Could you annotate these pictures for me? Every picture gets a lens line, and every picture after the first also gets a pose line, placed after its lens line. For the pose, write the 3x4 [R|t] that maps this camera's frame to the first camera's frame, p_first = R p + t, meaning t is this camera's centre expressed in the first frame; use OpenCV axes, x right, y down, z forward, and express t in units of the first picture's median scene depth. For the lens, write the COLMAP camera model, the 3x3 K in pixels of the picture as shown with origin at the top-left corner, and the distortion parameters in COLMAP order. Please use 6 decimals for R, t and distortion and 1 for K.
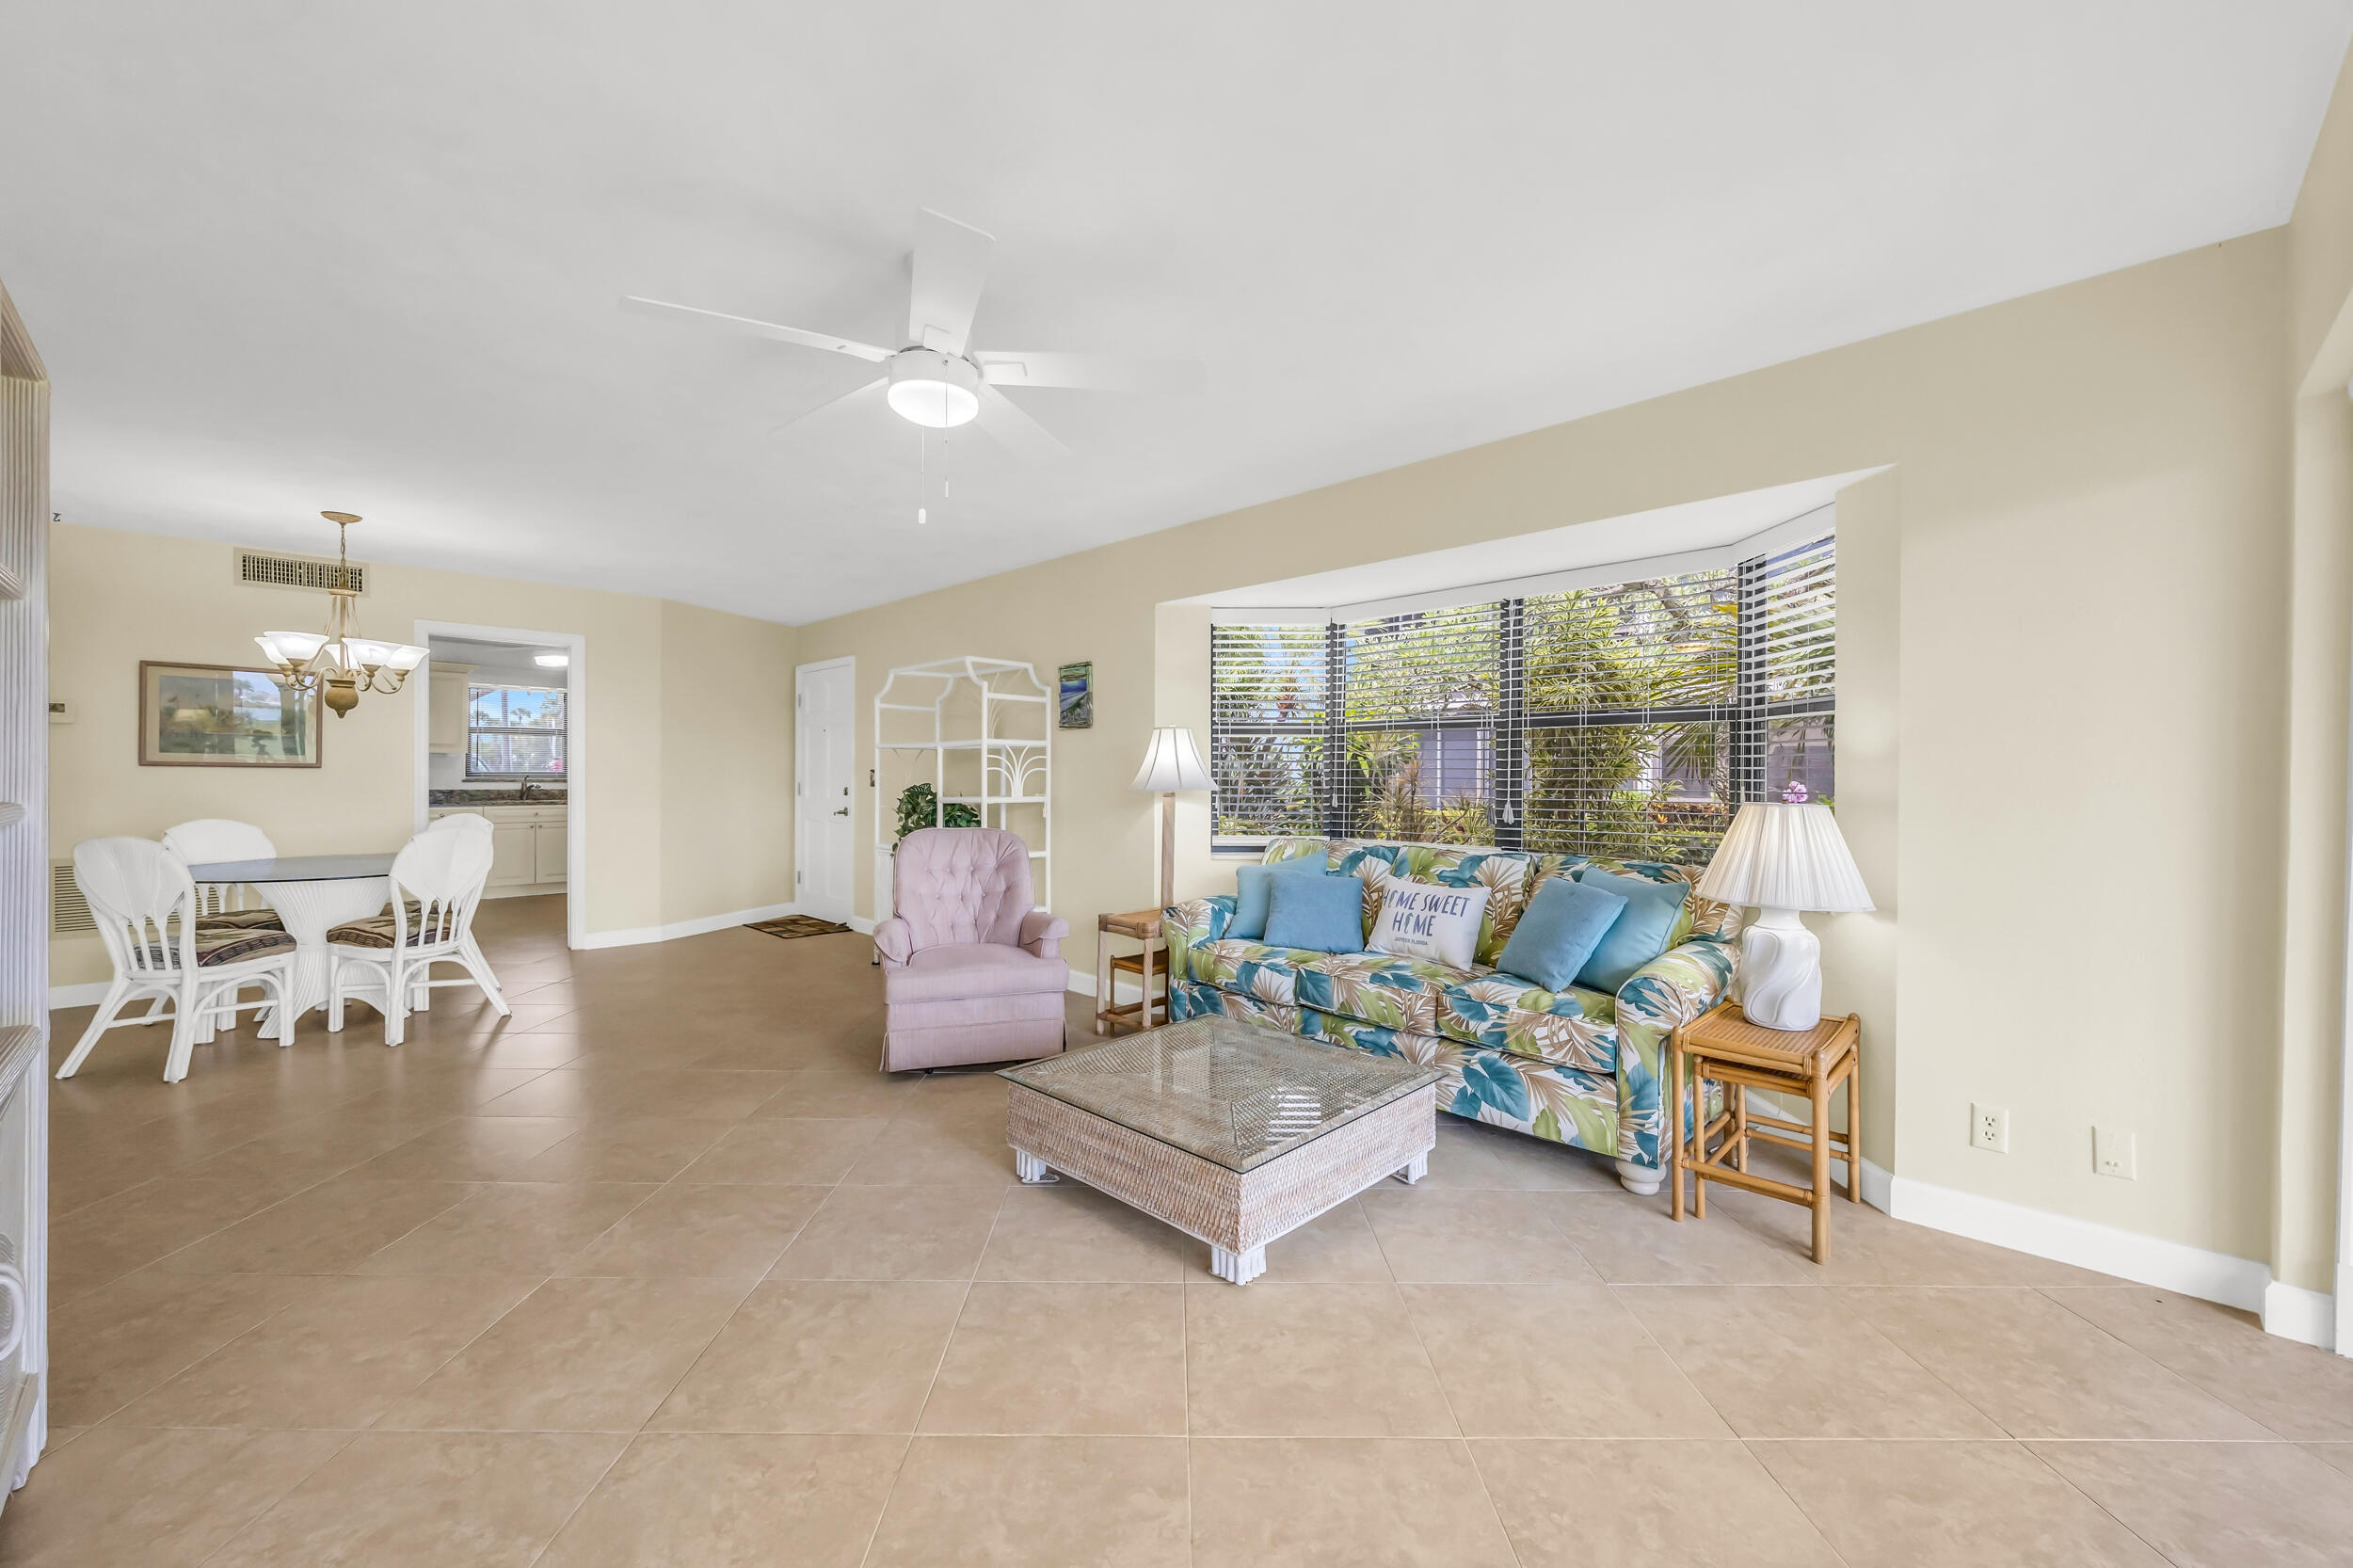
lens RADIAL K [[906.8, 0, 1165.0], [0, 906.8, 776.8], [0, 0, 1]] dist [-0.000901, -0.000594]
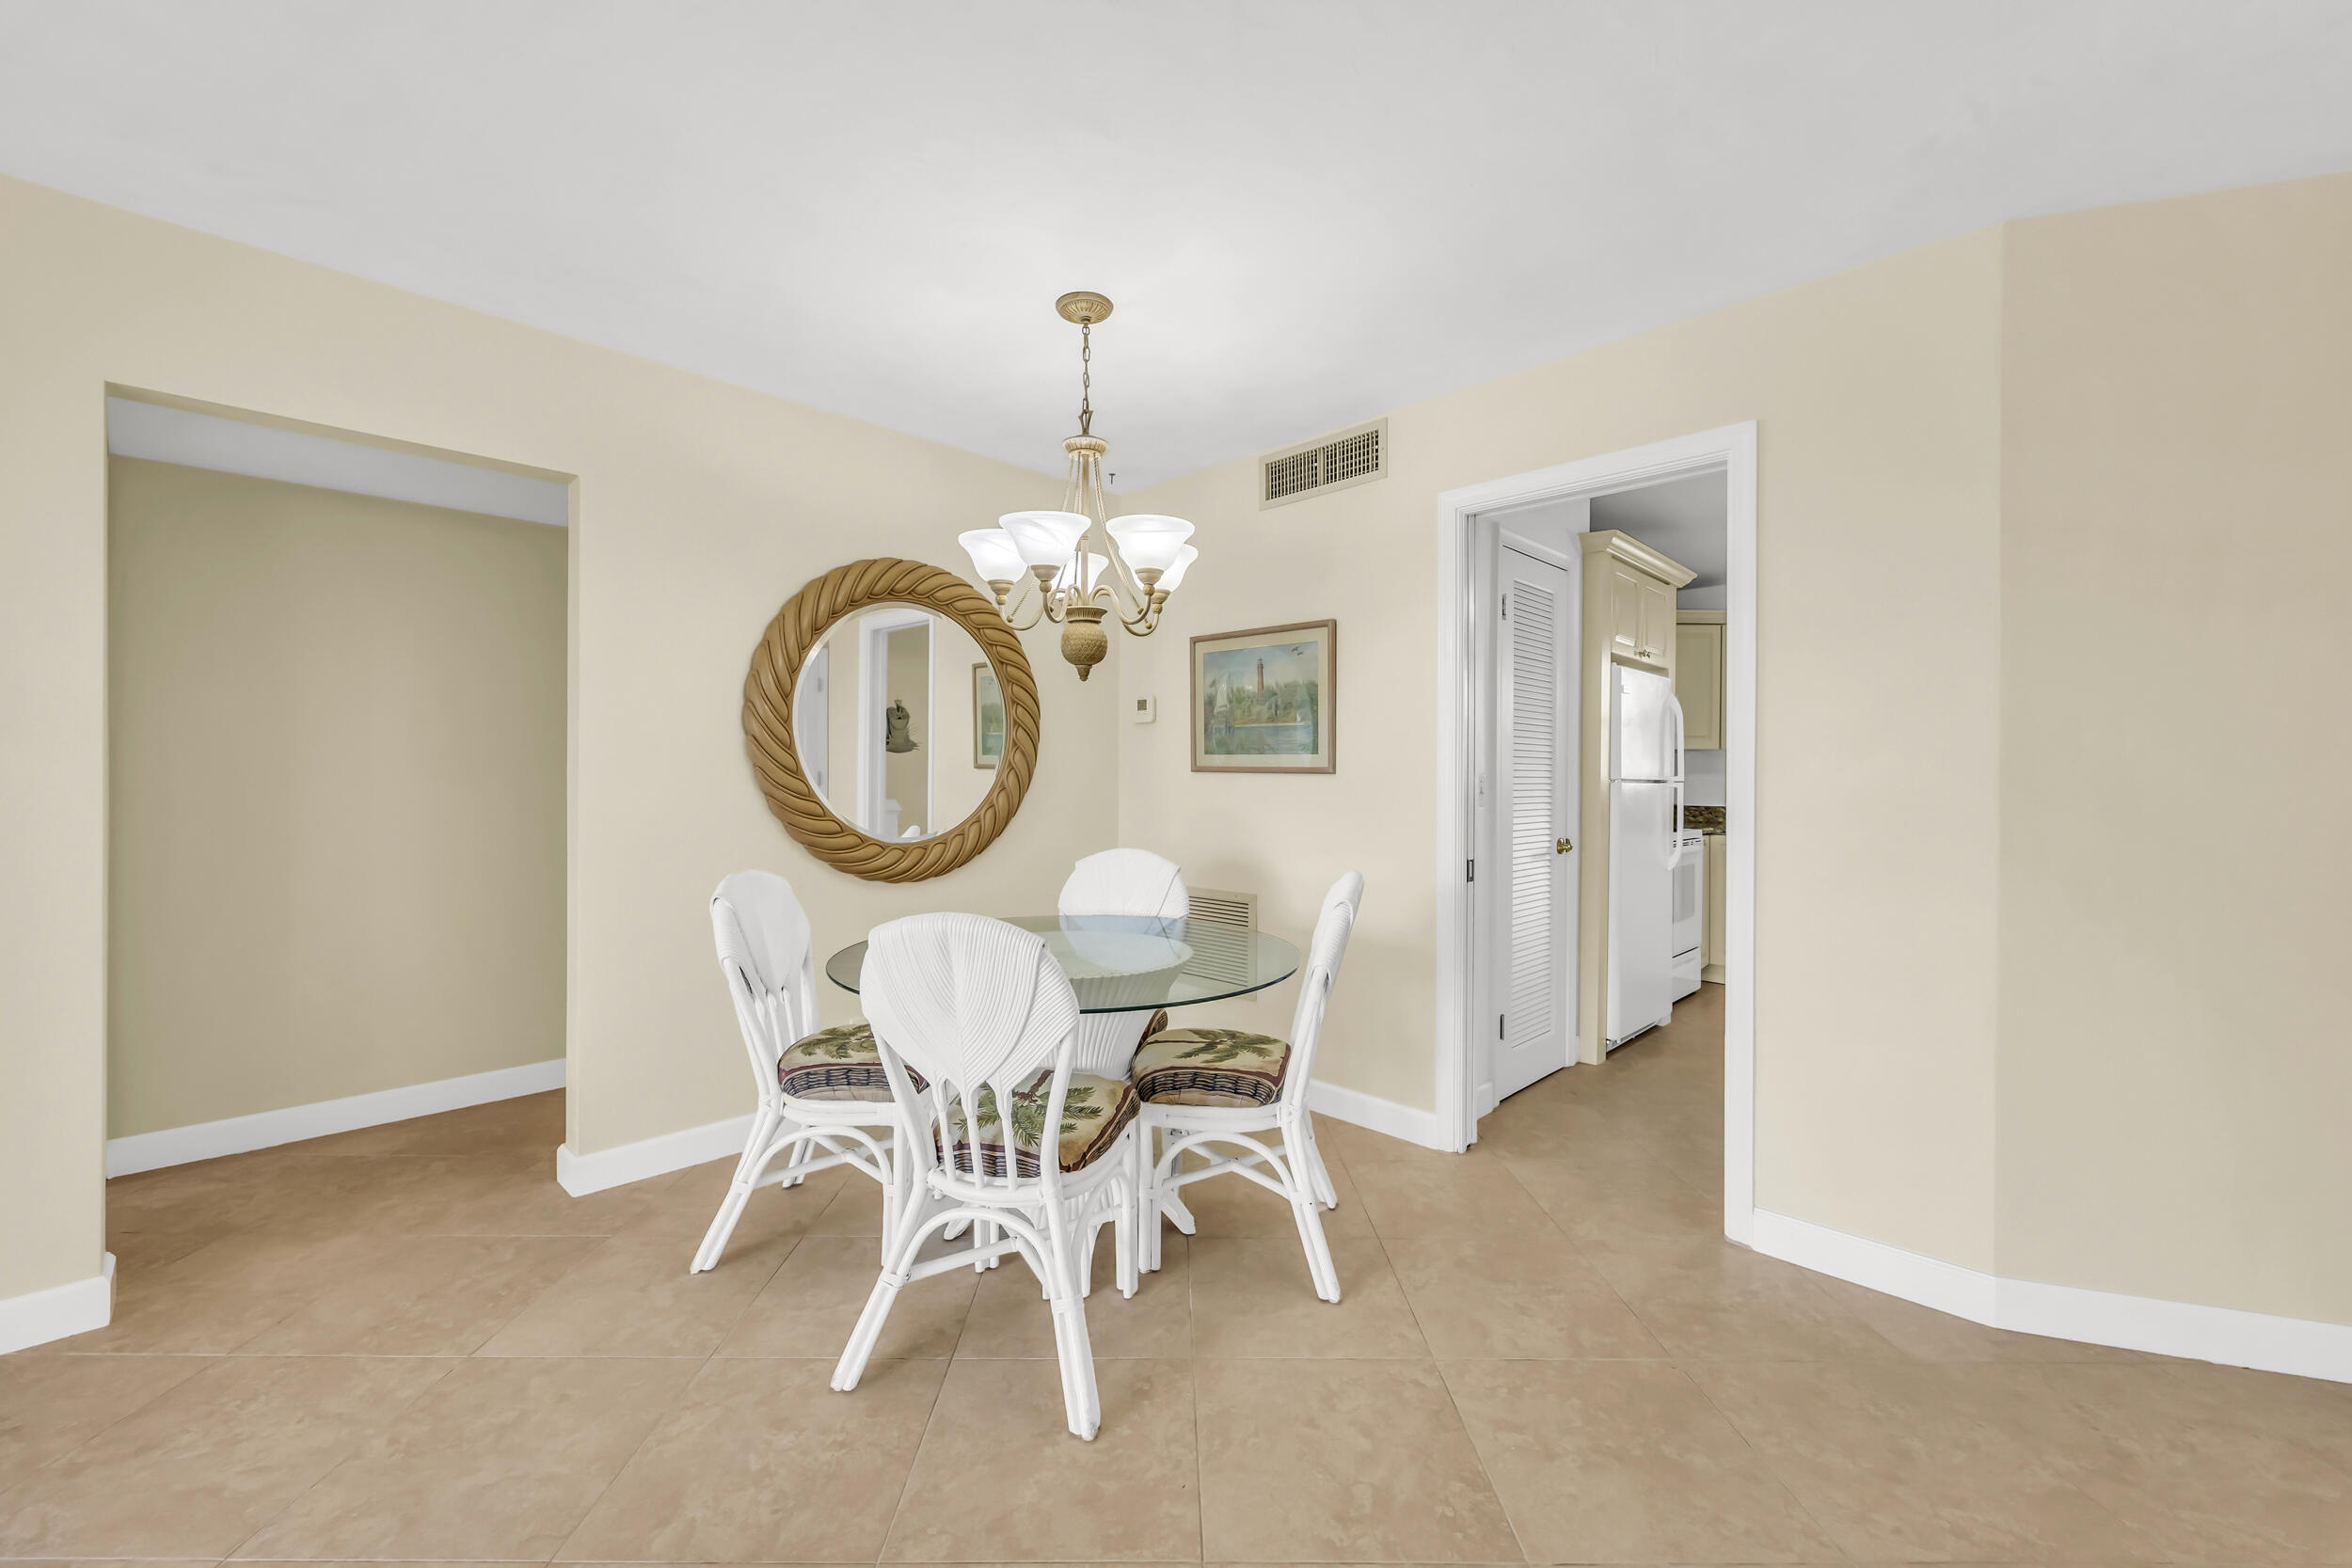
lens RADIAL K [[936.0, 0, 1171.6], [0, 936.0, 779.7], [0, 0, 1]] dist [-0.001189, -0.000133]
pose [[0.004448, -0.001864, -0.999988, -0.351712], [-0.006378, 0.999978, -0.001892, -0.004536], [0.999970, 0.006386, 0.004436, 1.050592]]
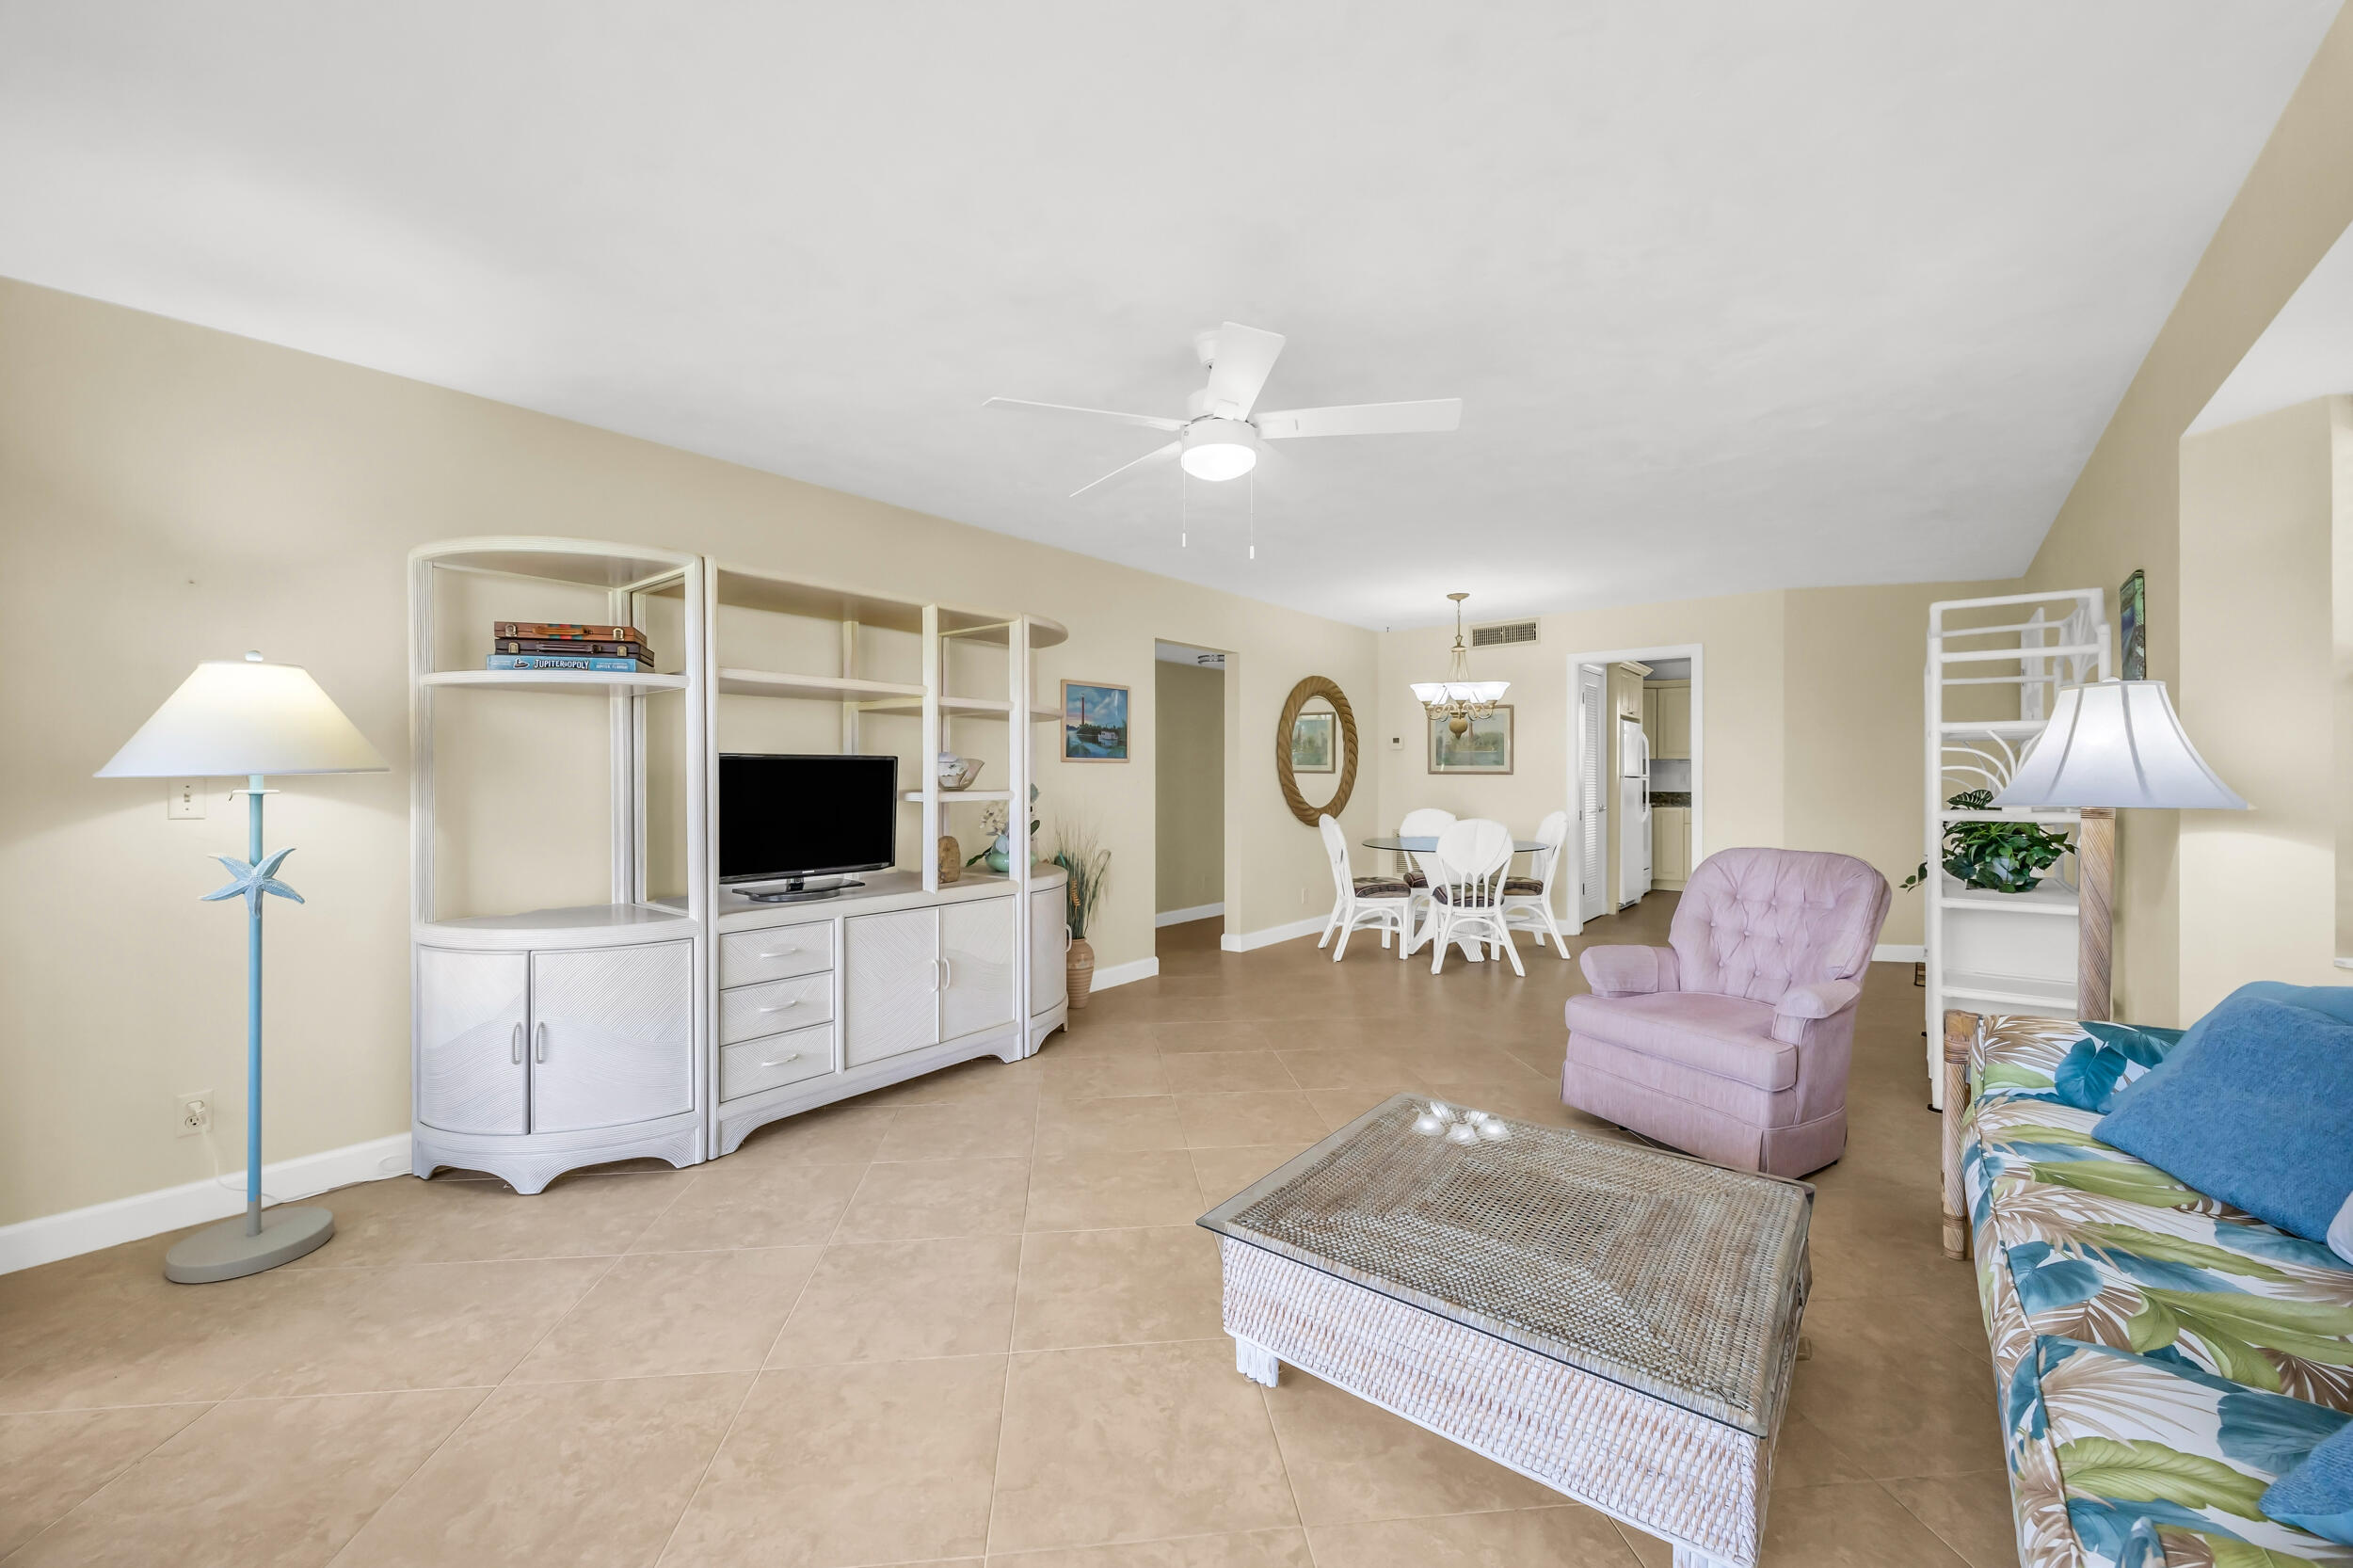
lens RADIAL K [[917.1, 0, 1172.5], [0, 917.1, 777.4], [0, 0, 1]] dist [0.012406, 0.000053]
pose [[0.108631, -0.004295, -0.994073, 0.456020], [-0.000093, 0.999991, -0.004331, 0.000796], [0.994082, 0.000563, 0.108629, 0.404404]]
